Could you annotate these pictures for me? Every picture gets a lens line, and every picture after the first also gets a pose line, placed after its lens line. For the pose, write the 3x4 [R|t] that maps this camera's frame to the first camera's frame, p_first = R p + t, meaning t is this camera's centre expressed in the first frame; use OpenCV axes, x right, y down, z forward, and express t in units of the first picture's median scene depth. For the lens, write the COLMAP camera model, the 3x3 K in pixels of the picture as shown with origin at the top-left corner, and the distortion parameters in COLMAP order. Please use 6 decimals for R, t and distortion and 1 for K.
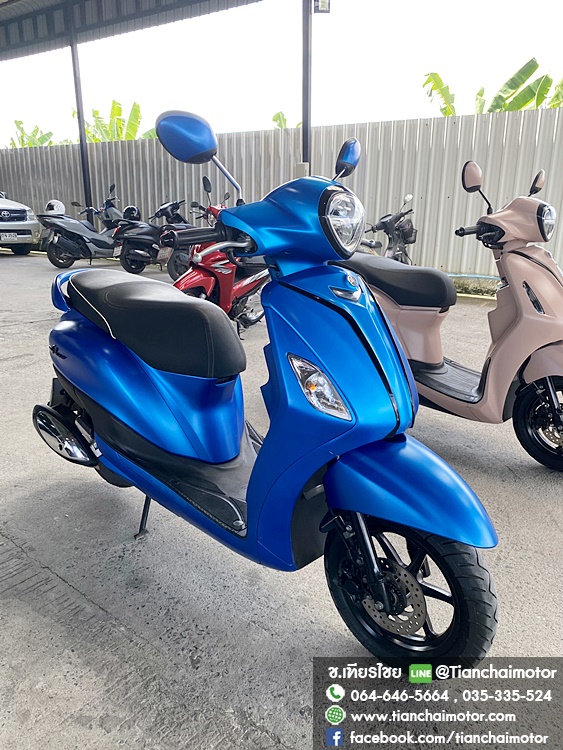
lens RADIAL K [[577.5, 0, 289.5], [0, 577.5, 374.0], [0, 0, 1]] dist [-0.001231, 0.003737]
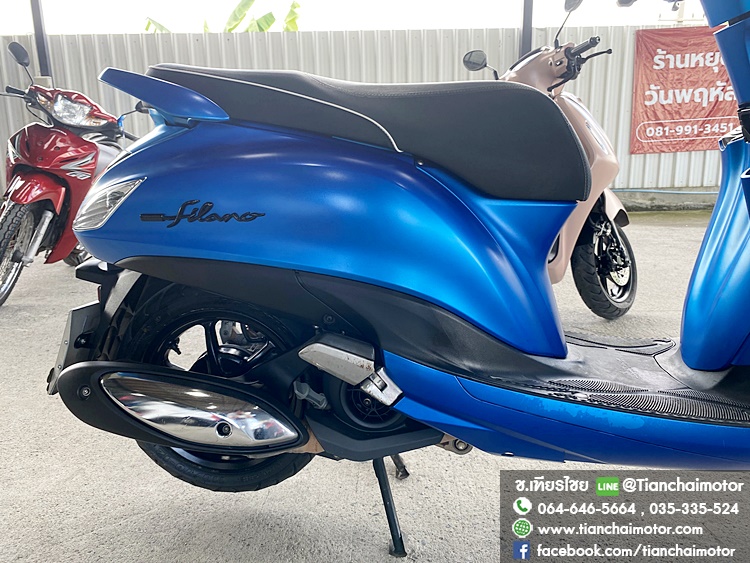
lens RADIAL K [[572.0, 0, 375.0], [0, 572.0, 281.5], [0, 0, 1]] dist [0.002120, -0.005162]
pose [[0.791368, -0.154941, 0.591380, -0.567640], [0.197689, 0.980234, -0.007721, 0.043455], [-0.578495, 0.123019, 0.806356, 0.583809]]
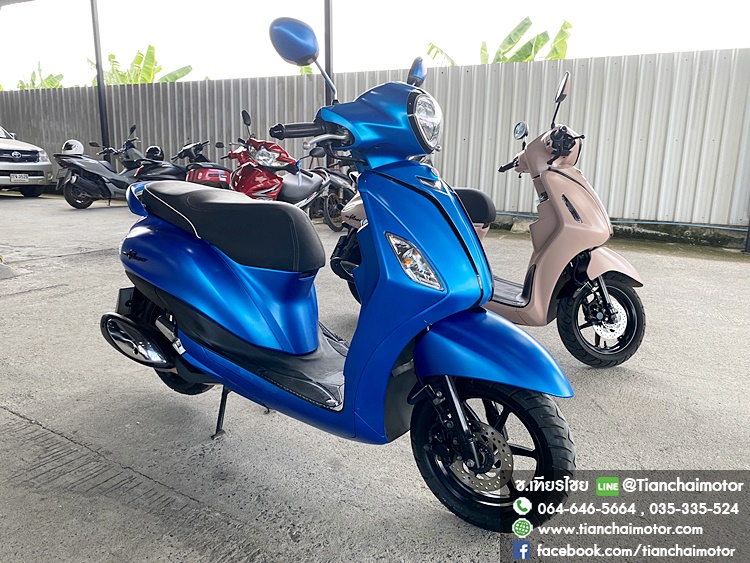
lens RADIAL K [[577.5, 0, 375.2], [0, 577.5, 272.1], [0, 0, 1]] dist [-0.001231, 0.003737]
pose [[0.992347, -0.019431, 0.121943, -0.104937], [0.029472, 0.996271, -0.081091, 0.086409], [-0.119913, 0.084064, 0.989219, -0.064250]]
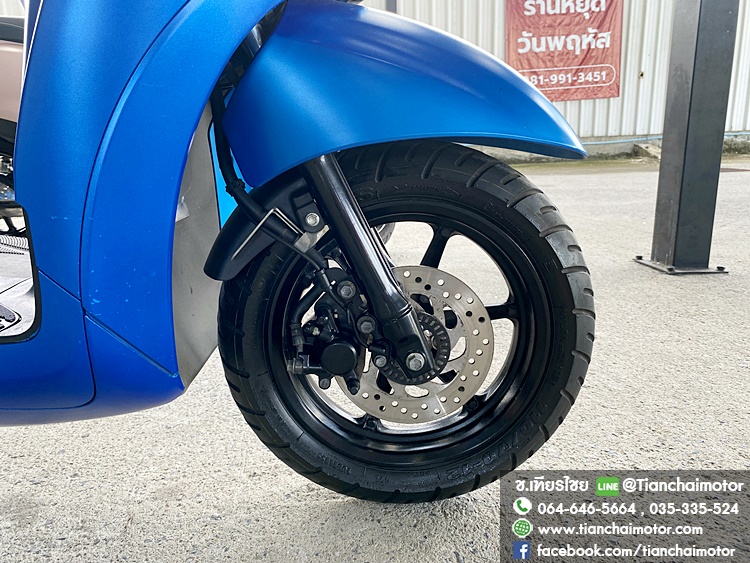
lens RADIAL K [[570.5, 0, 374.9], [0, 570.5, 275.3], [0, 0, 1]] dist [-0.001688, -0.000169]
pose [[0.723156, -0.208365, 0.658505, -0.107961], [0.233187, 0.971084, 0.051190, 0.211444], [-0.650130, 0.116536, 0.750833, 0.468909]]
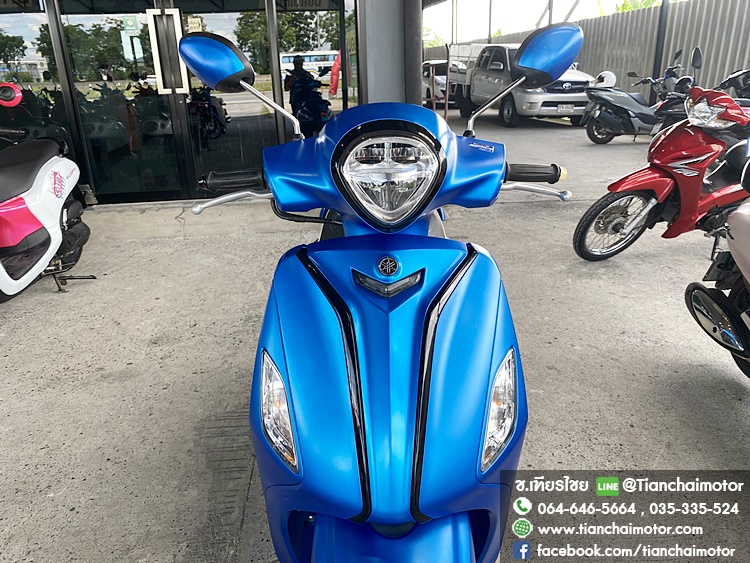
lens RADIAL K [[577.5, 0, 375.2], [0, 577.5, 272.1], [0, 0, 1]] dist [-0.001231, 0.003737]
pose [[0.676651, 0.213051, -0.704807, 0.386906], [-0.175483, 0.976302, 0.126647, -0.161485], [0.715087, 0.037986, 0.698003, 0.378422]]
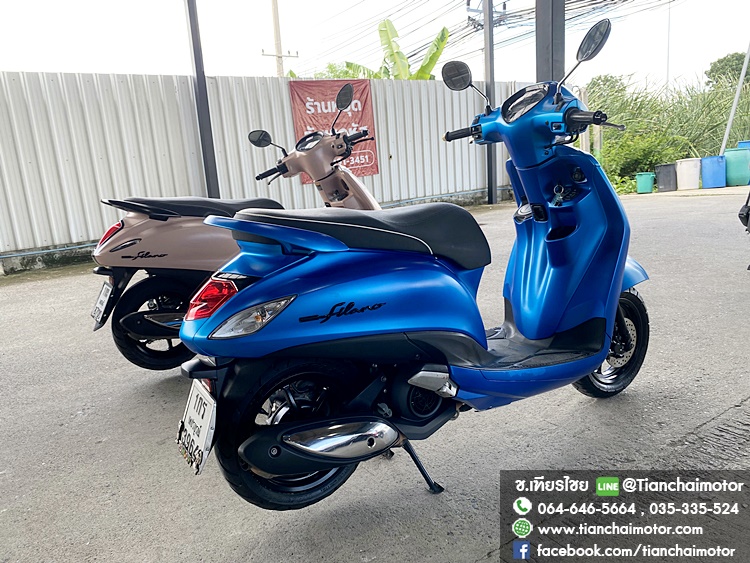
lens RADIAL K [[563.9, 0, 375.0], [0, 563.9, 281.5], [0, 0, 1]] dist [0.082275, -0.176830]
pose [[0.281994, -0.232563, 0.930803, -1.034838], [0.341260, 0.931042, 0.129236, -0.150067], [-0.896672, 0.281202, 0.341912, 0.734817]]
